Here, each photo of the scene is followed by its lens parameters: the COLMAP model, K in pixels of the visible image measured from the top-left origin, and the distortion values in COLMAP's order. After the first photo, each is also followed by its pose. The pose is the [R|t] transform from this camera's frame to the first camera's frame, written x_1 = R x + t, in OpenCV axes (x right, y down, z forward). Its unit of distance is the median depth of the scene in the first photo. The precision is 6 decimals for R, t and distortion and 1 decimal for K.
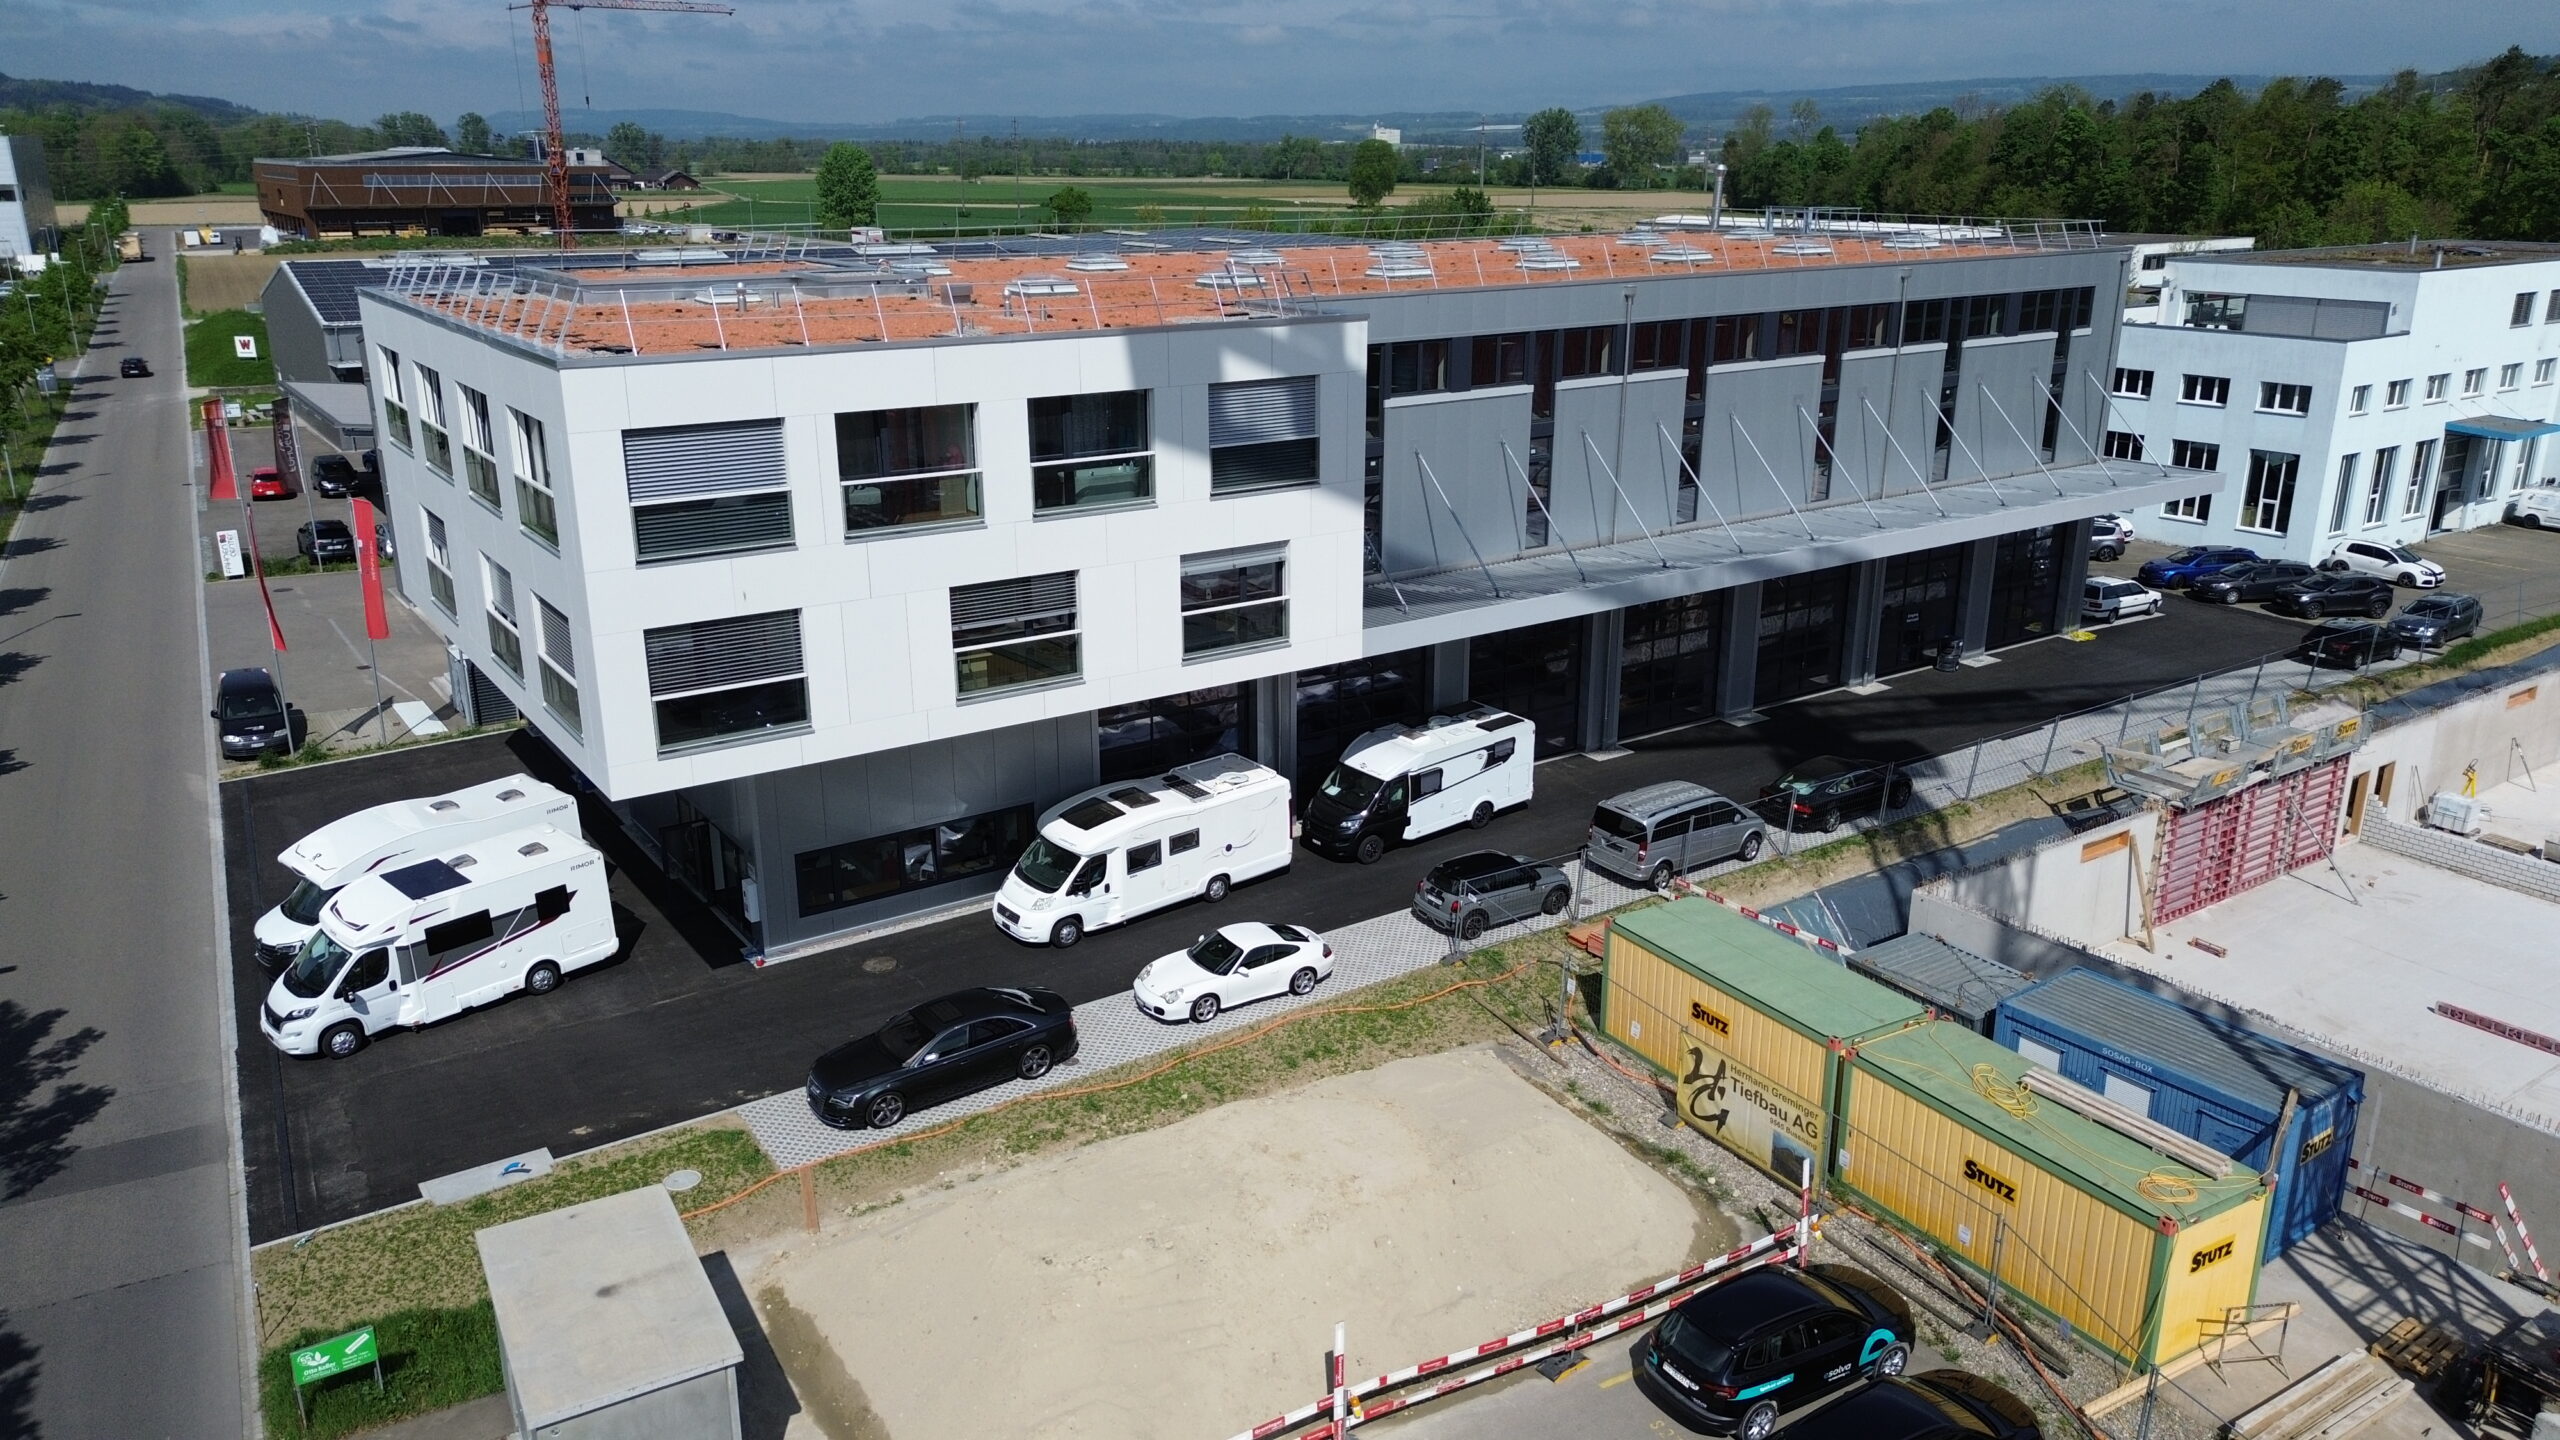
lens RADIAL K [[1793.1, 0, 1284.9], [0, 1793.1, 755.6], [0, 0, 1]] dist [0.146739, -0.222018]
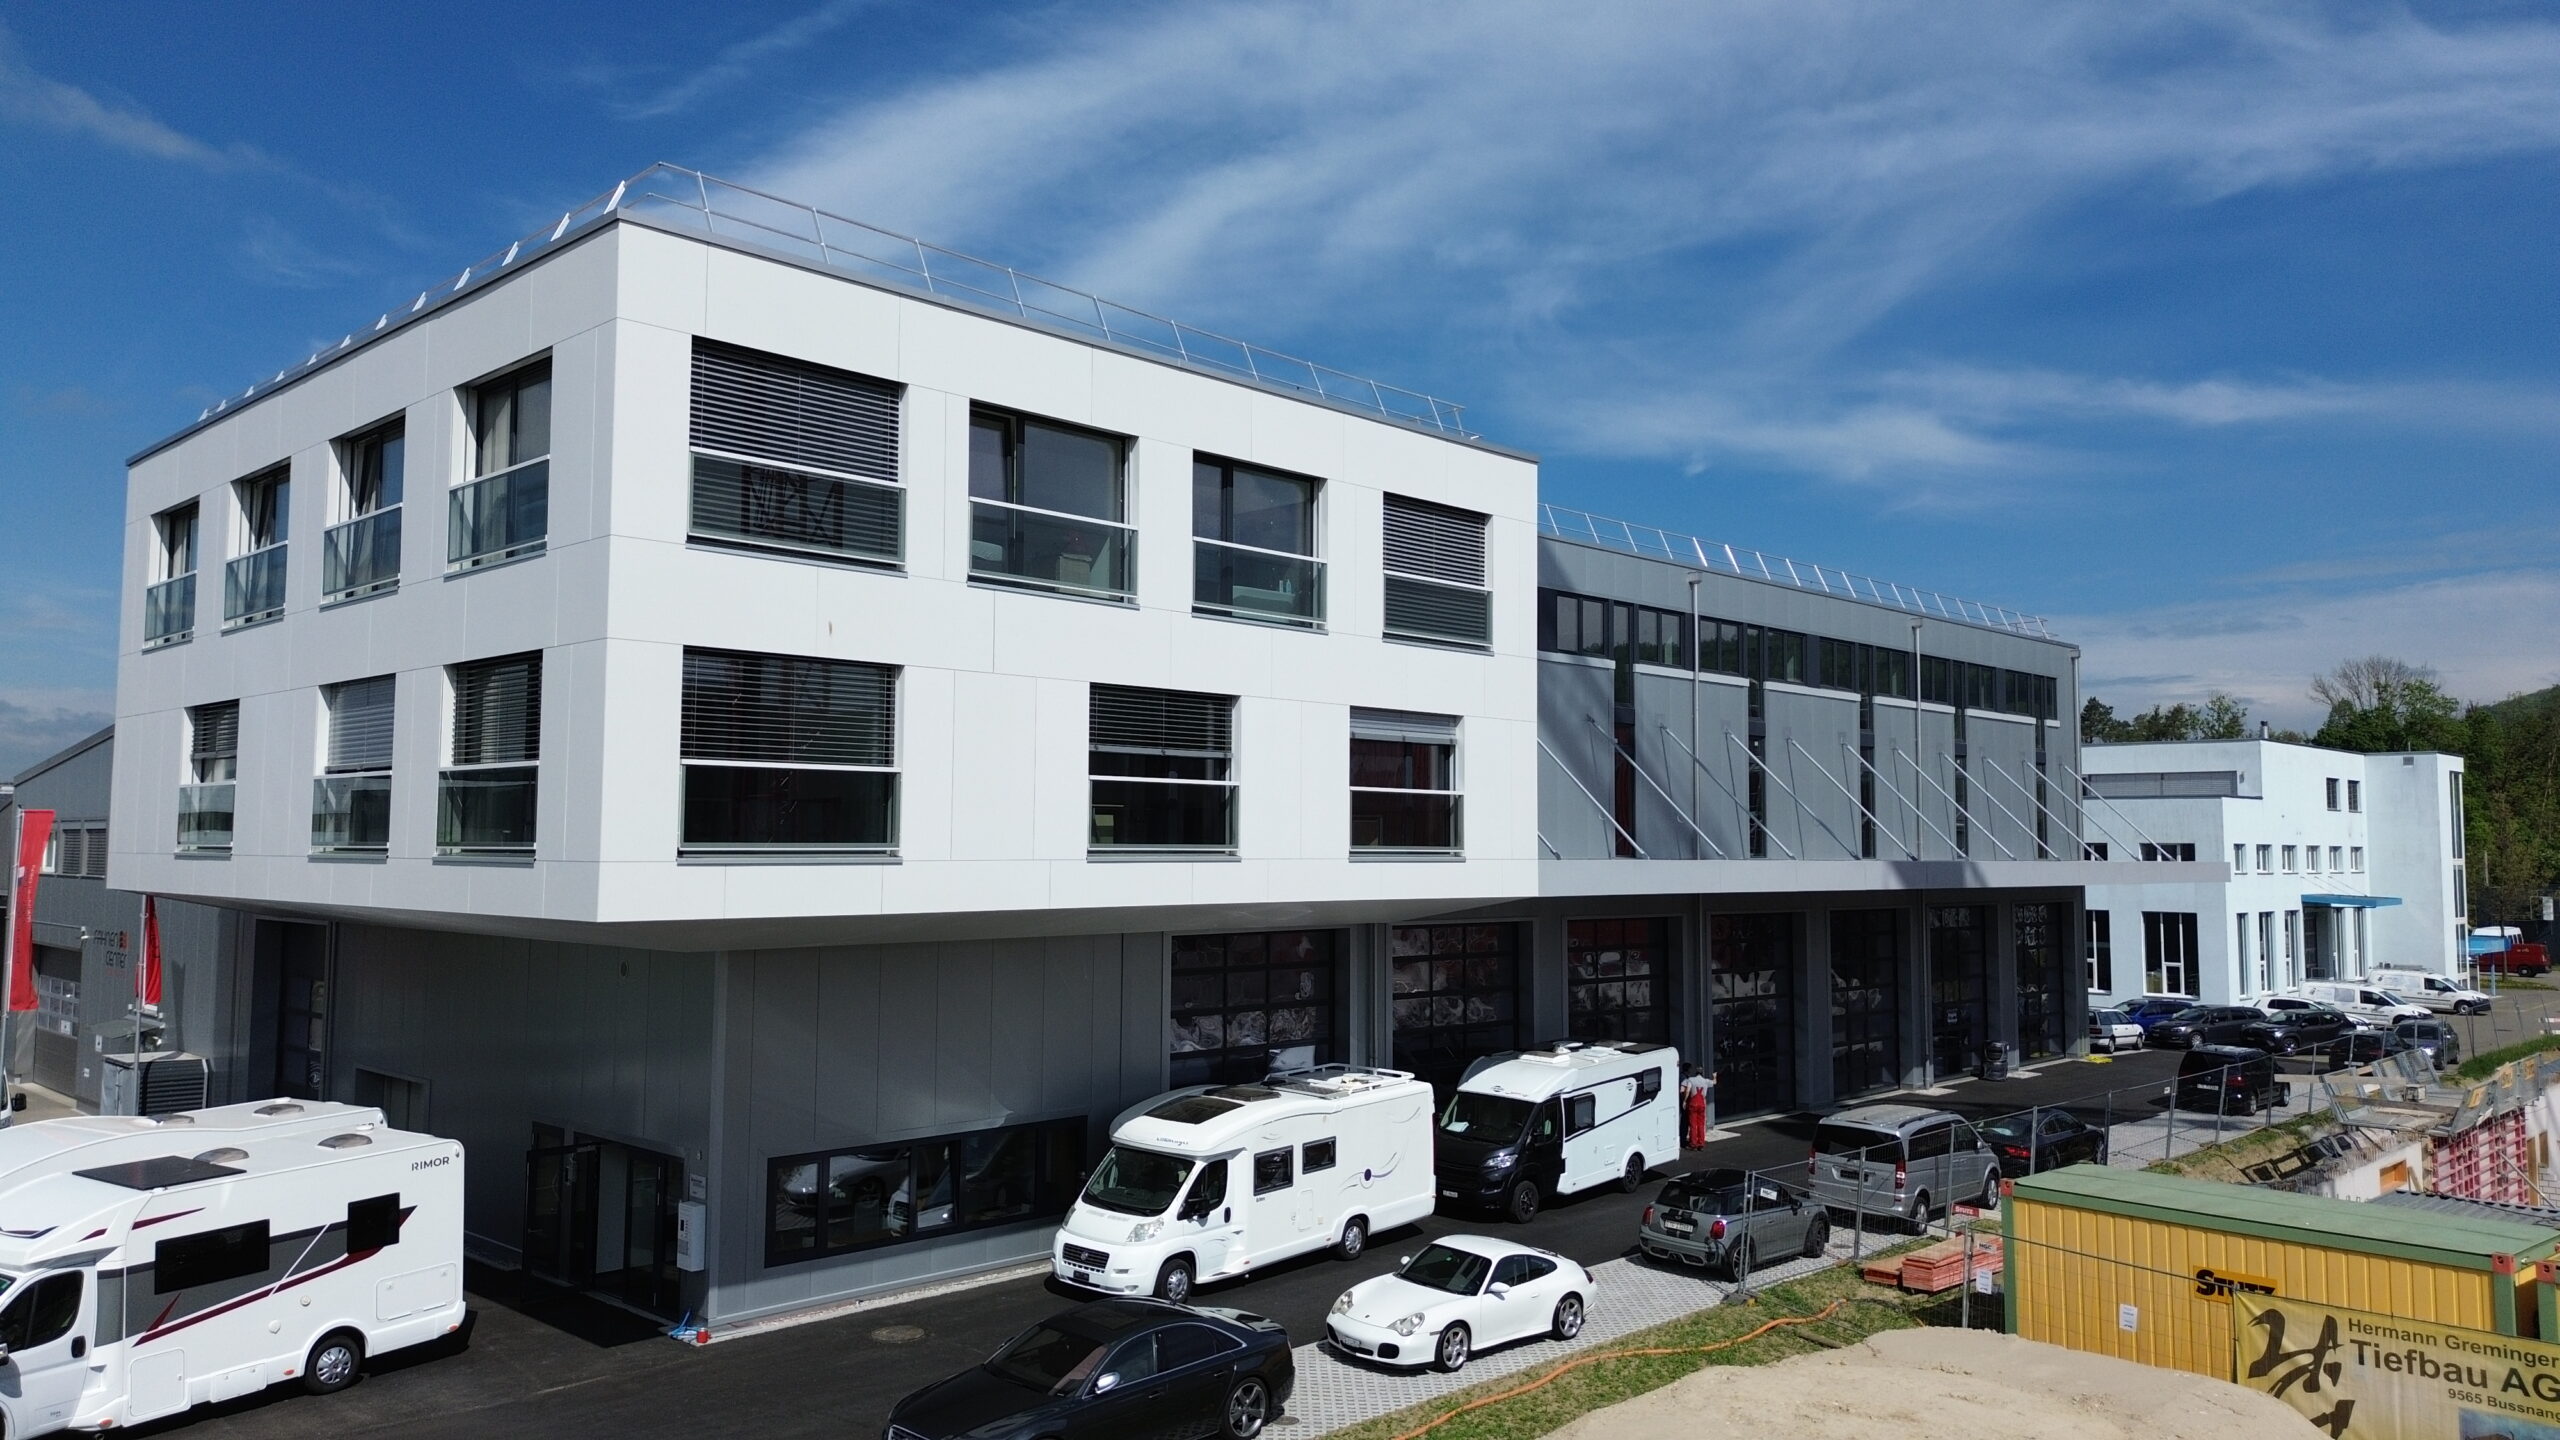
lens RADIAL K [[1810.7, 0, 1290.6], [0, 1810.7, 719.9], [0, 0, 1]] dist [0.071255, -0.066421]
pose [[0.981095, 0.017560, 0.192727, -0.217688], [0.058473, 0.922432, -0.381708, 0.169971], [-0.184480, 0.385761, 0.903966, 0.324659]]
